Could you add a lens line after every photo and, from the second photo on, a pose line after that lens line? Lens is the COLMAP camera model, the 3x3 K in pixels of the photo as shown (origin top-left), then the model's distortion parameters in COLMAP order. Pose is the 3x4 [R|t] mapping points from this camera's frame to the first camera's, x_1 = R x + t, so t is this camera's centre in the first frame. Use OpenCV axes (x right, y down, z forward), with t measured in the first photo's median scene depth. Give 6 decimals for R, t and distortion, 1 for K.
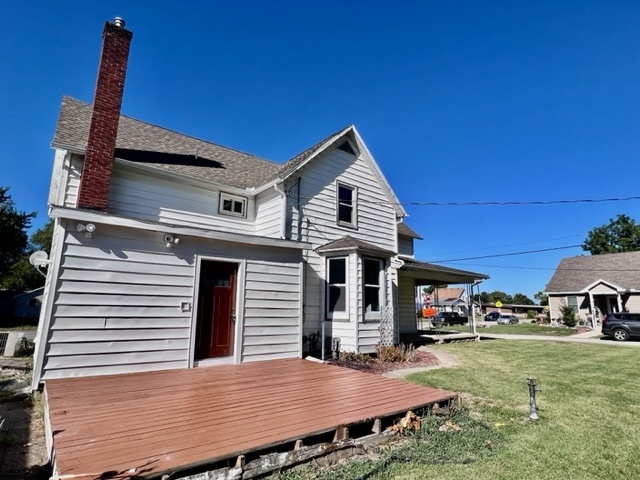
lens RADIAL K [[339.8, 0, 320.9], [0, 339.8, 241.9], [0, 0, 1]] dist [-0.005972, -0.000131]
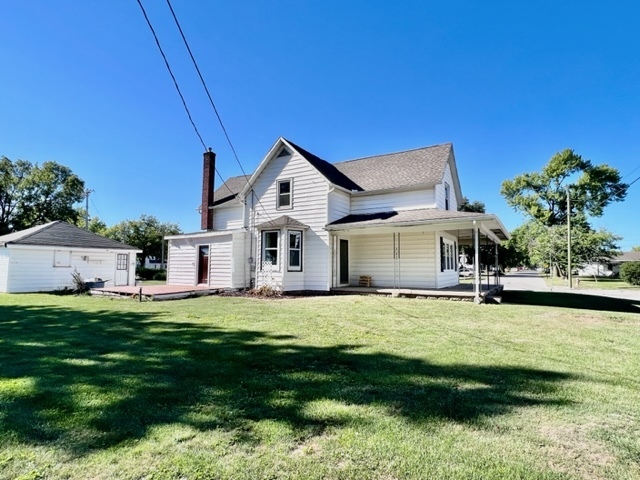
lens RADIAL K [[348.2, 0, 320.1], [0, 348.2, 238.5], [0, 0, 1]] dist [0.002206, 0.000032]
pose [[0.350292, -0.088928, -0.932409, 1.619898], [0.180814, 0.983178, -0.025840, 0.156599], [0.919022, -0.159541, 0.360479, 0.607753]]
